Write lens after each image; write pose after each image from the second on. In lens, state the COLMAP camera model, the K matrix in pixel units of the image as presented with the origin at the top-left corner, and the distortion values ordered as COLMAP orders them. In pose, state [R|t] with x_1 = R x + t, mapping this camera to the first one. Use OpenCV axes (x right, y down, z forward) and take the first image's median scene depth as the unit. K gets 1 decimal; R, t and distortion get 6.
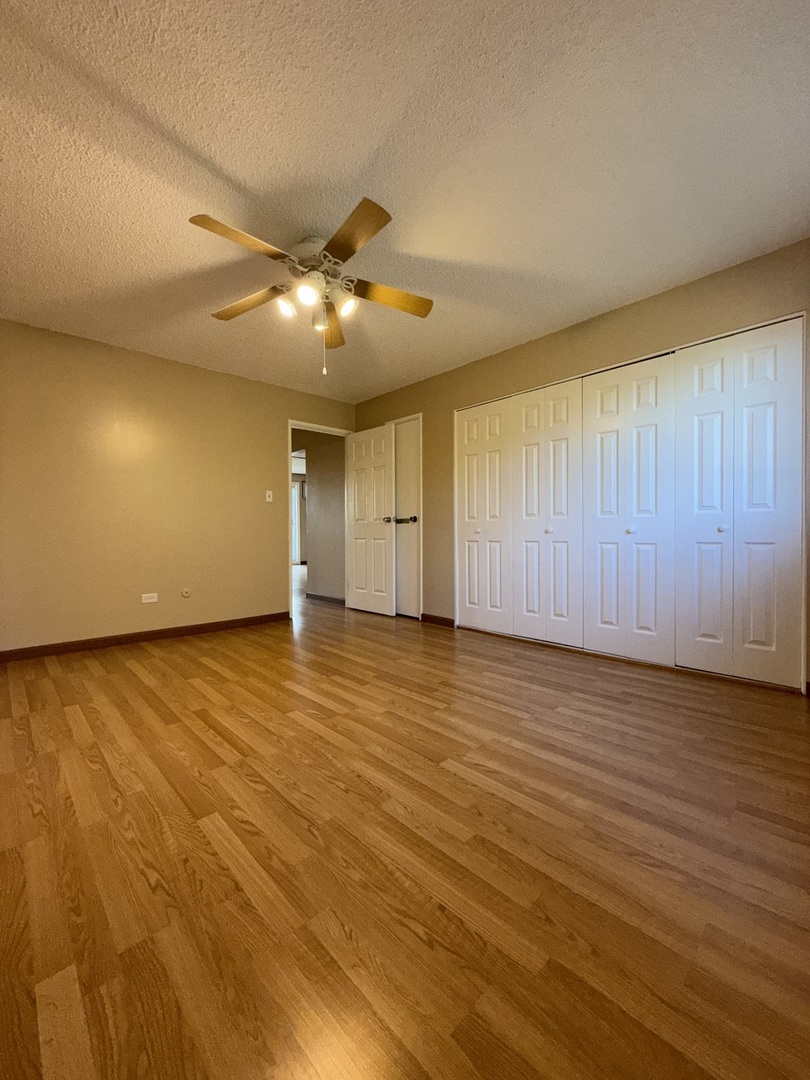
lens RADIAL K [[431.7, 0, 405.0], [0, 431.7, 540.0], [0, 0, 1]] dist [-0.001673, -0.000224]
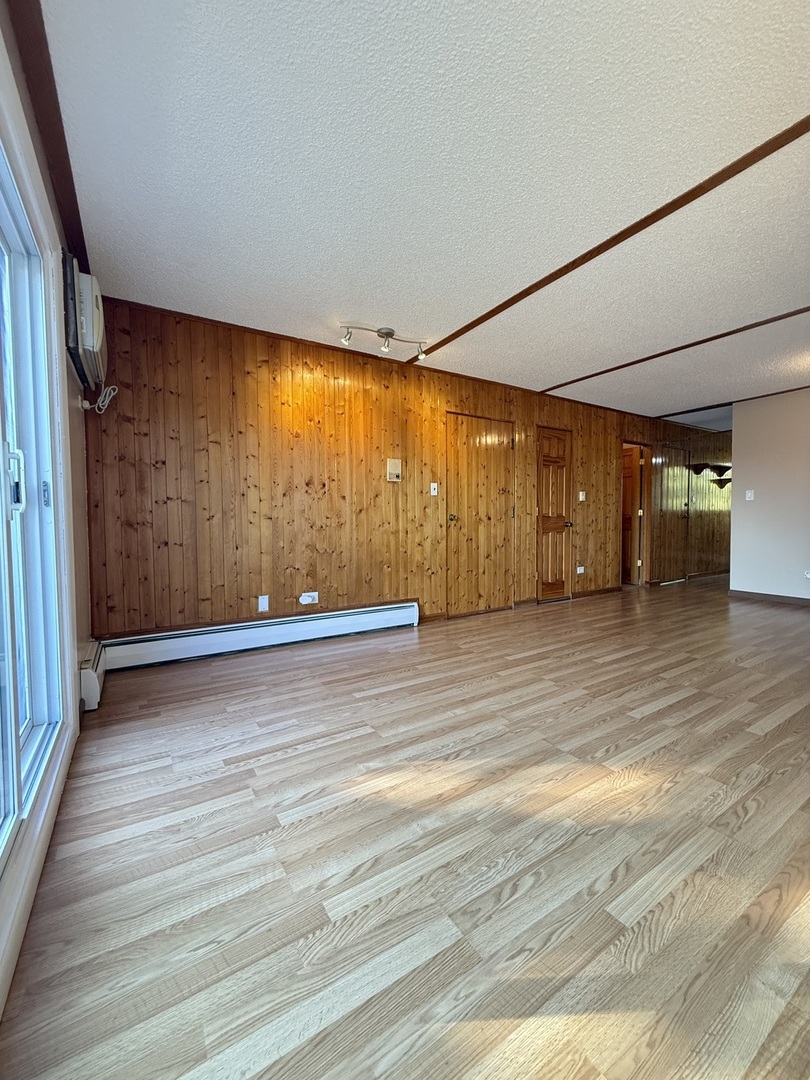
lens RADIAL K [[426.2, 0, 405.0], [0, 426.2, 540.0], [0, 0, 1]] dist [-0.020272, -0.000278]
pose [[0.203799, -0.032780, 0.978464, -0.853514], [0.014678, 0.999429, 0.030425, -0.044687], [-0.978903, 0.008162, 0.204164, 0.830053]]
